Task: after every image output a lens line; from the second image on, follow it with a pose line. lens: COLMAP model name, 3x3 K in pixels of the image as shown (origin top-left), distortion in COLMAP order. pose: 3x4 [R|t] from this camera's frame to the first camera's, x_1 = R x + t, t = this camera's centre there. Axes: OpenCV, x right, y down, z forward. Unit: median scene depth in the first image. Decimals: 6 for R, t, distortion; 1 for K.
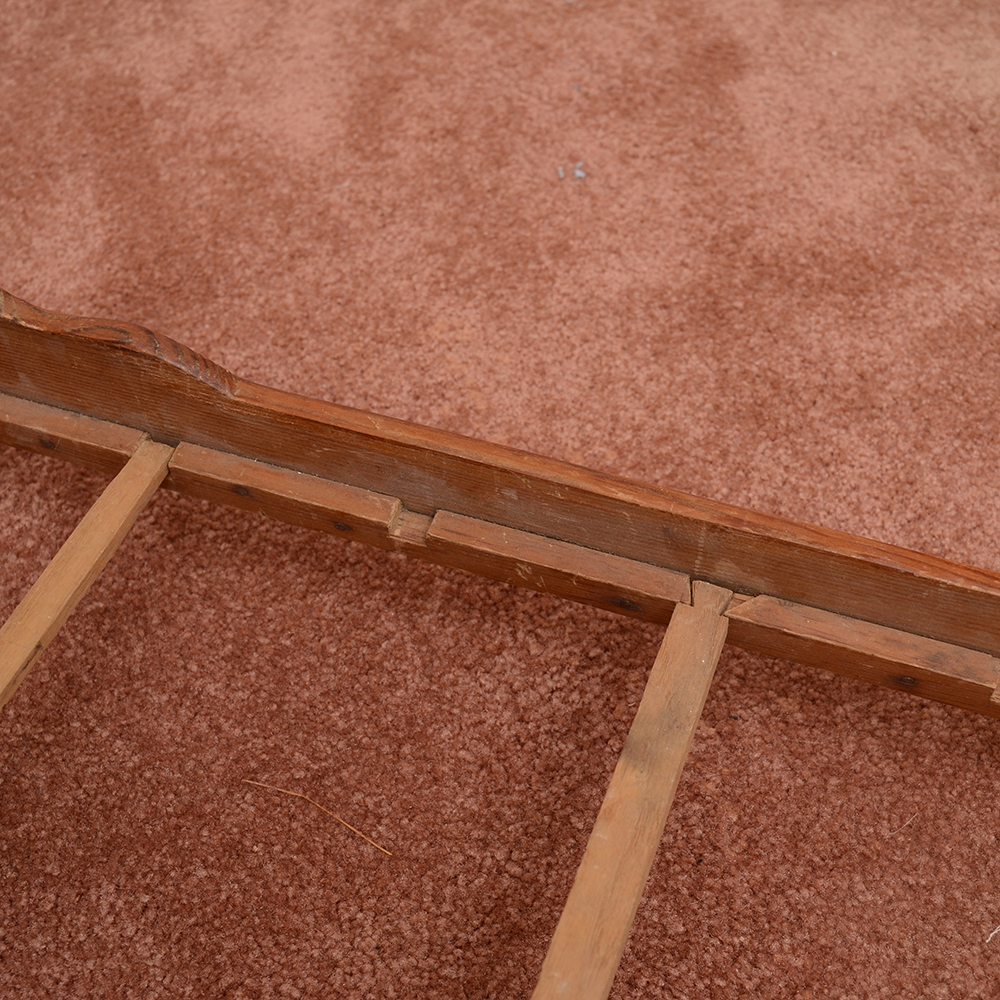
lens RADIAL K [[1347.7, 0, 500.0], [0, 1347.7, 500.0], [0, 0, 1]] dist [-0.073875, -0.027212]
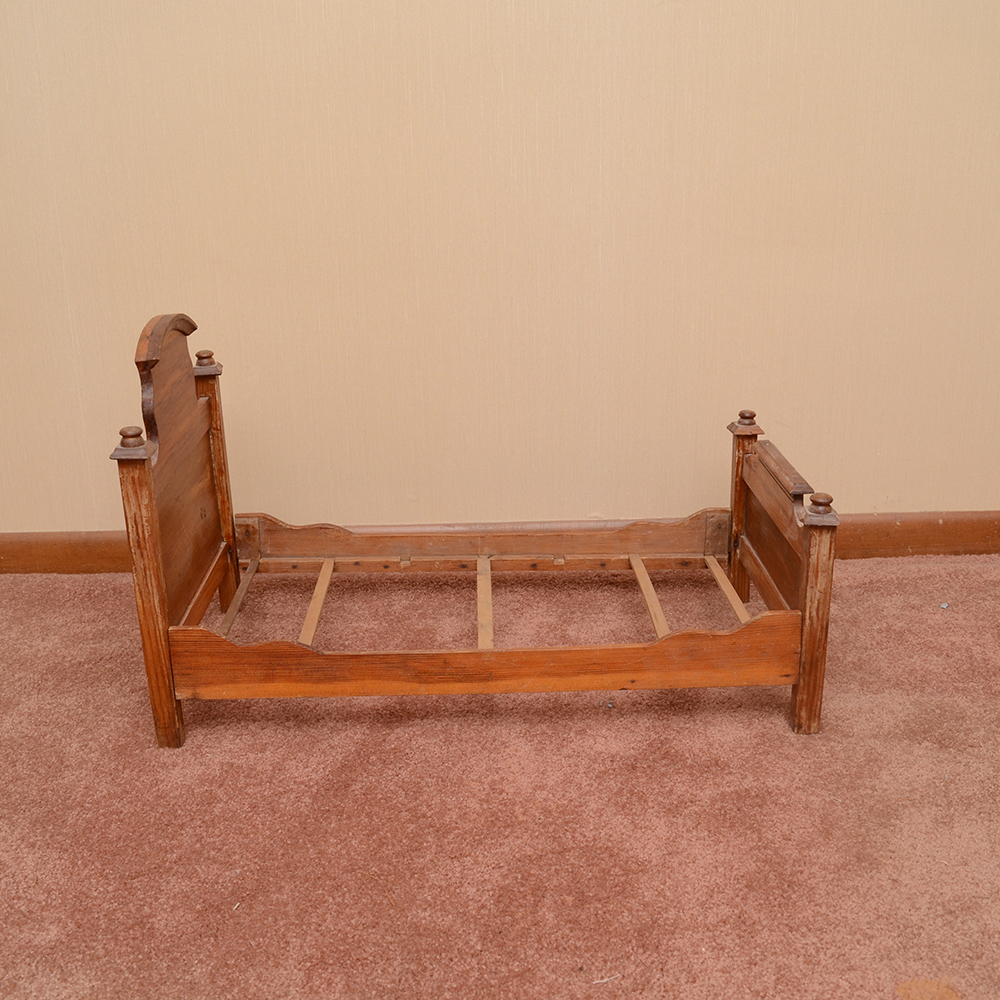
lens RADIAL K [[1189.4, 0, 500.0], [0, 1189.4, 500.0], [0, 0, 1]] dist [-0.094709, 0.014830]
pose [[0.930175, 0.122688, -0.346009, 0.615975], [-0.272206, 0.862898, -0.425806, 0.387662], [0.246329, 0.490260, 0.836043, -0.922147]]
